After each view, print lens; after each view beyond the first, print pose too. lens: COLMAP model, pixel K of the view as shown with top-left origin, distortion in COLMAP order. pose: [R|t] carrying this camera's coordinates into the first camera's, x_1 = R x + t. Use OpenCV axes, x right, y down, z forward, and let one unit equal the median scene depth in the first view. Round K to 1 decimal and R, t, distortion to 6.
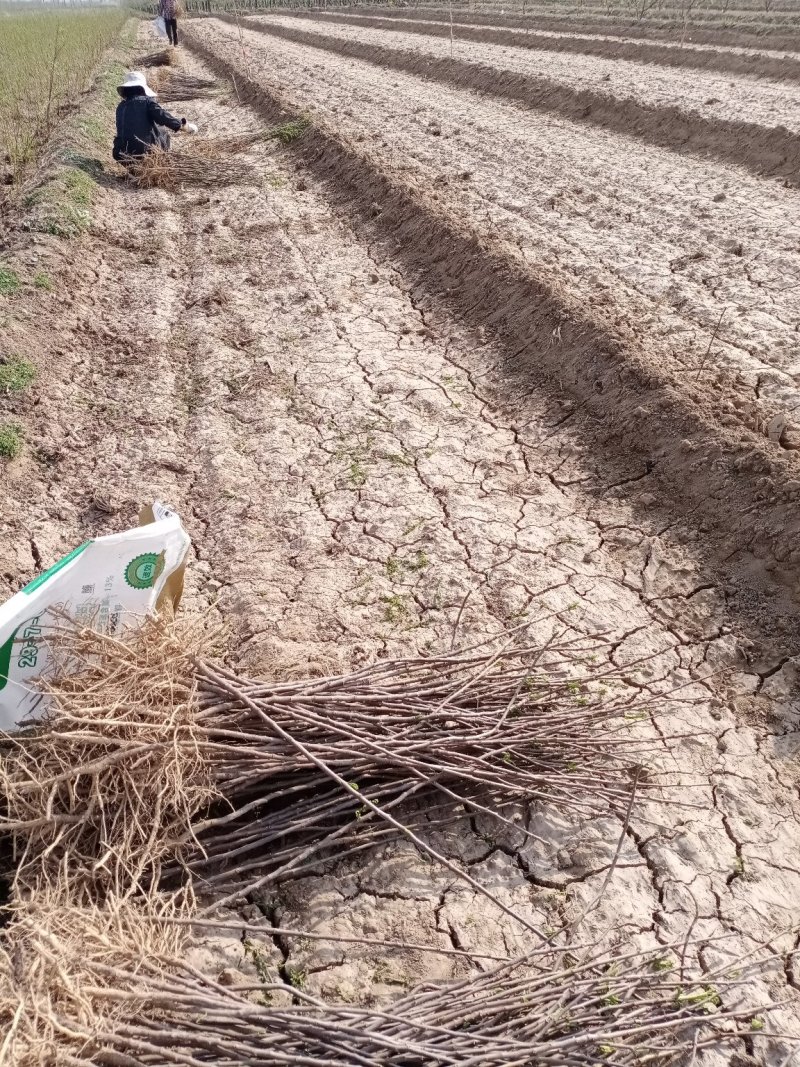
lens RADIAL K [[853.2, 0, 400.0], [0, 853.2, 533.5], [0, 0, 1]] dist [0.060167, -0.116999]
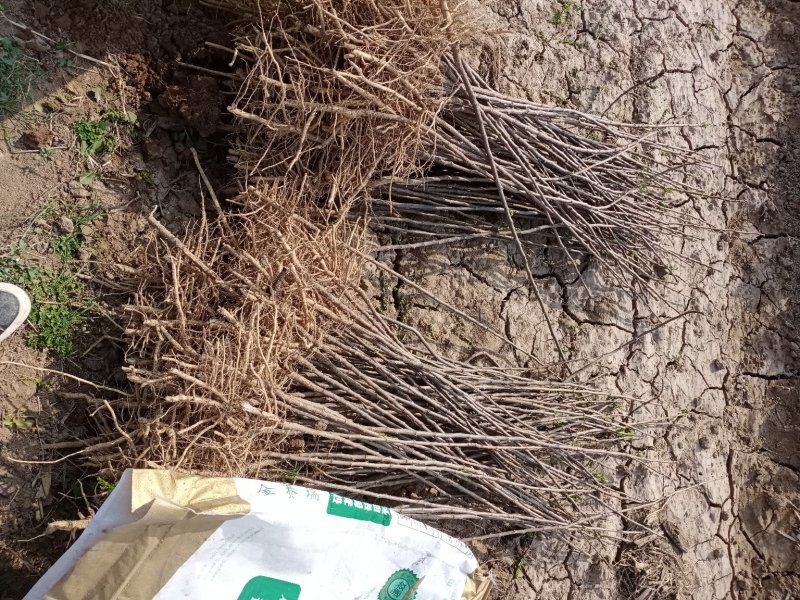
lens RADIAL K [[639.7, 0, 400.0], [0, 639.7, 300.0], [0, 0, 1]] dist [0.060167, -0.116999]
pose [[0.854865, 0.412887, 0.314214, -0.397927], [-0.516514, 0.619804, 0.590810, -0.085586], [0.049187, -0.667359, 0.743110, 0.201766]]
